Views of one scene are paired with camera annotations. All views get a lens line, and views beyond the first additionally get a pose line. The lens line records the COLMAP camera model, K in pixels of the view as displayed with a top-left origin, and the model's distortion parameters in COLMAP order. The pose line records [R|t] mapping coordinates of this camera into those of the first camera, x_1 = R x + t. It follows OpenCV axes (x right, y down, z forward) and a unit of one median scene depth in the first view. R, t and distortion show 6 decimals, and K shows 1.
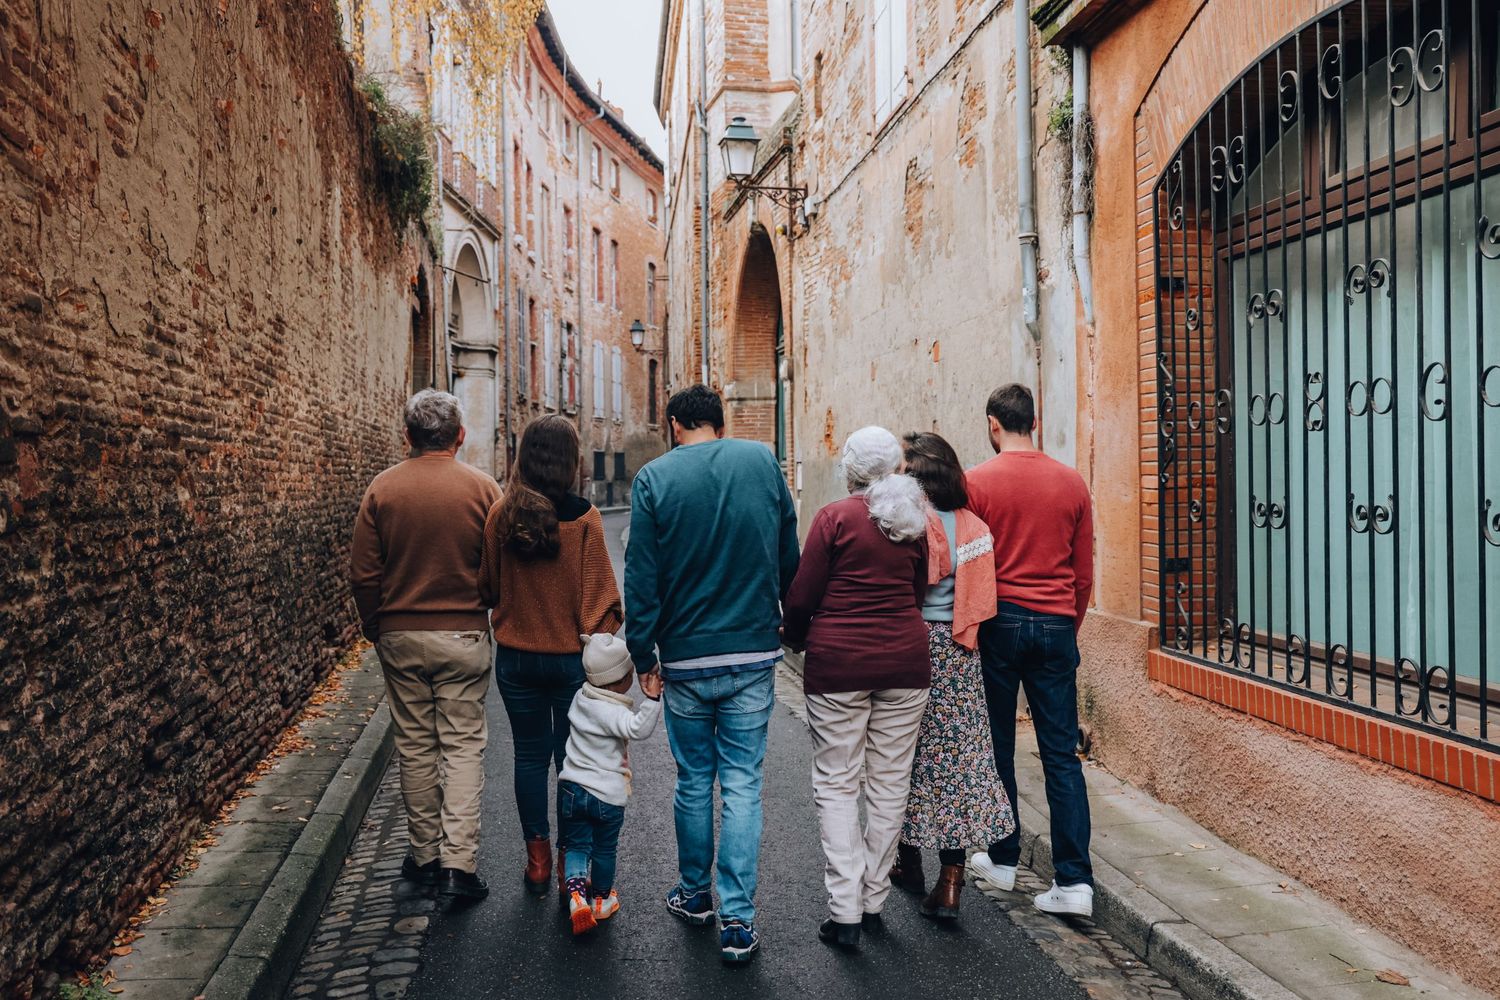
lens RADIAL K [[2700.3, 0, 752.7], [0, 2700.3, 498.7], [0, 0, 1]] dist [-0.032411, 0.000000]
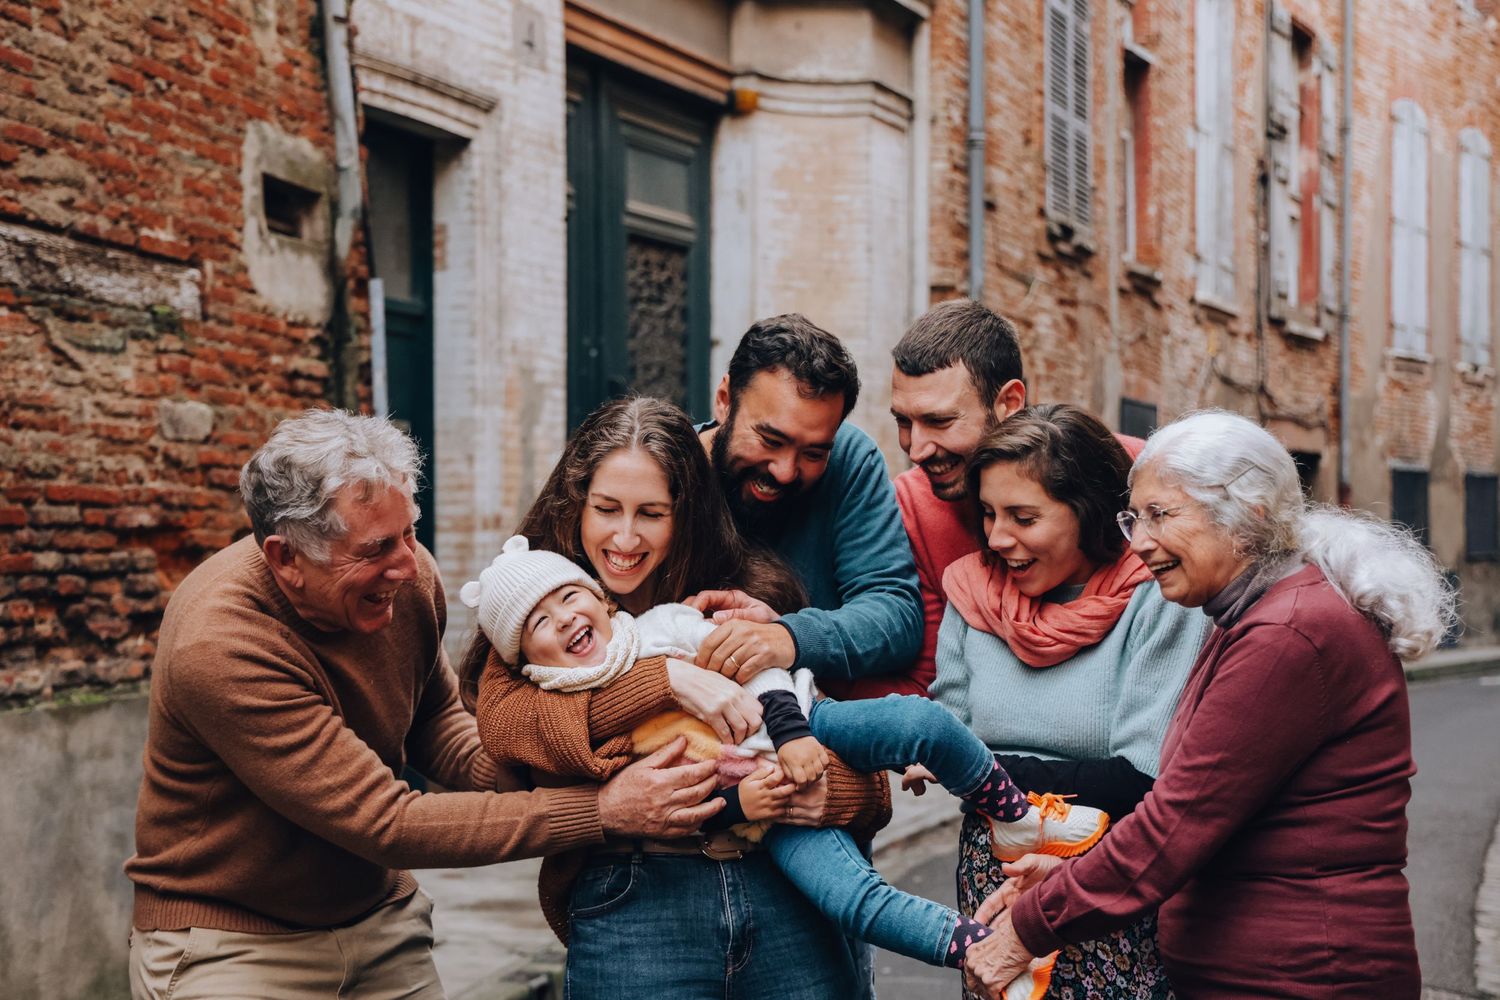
lens RADIAL K [[2557.8, 0, 747.7], [0, 2557.8, 484.9], [0, 0, 1]] dist [0.210714, 0.000000]
pose [[0.946607, -0.000821, -0.322387, -0.034358], [-0.008053, 0.999625, -0.026191, -0.007604], [0.322288, 0.027389, 0.946245, 0.721857]]
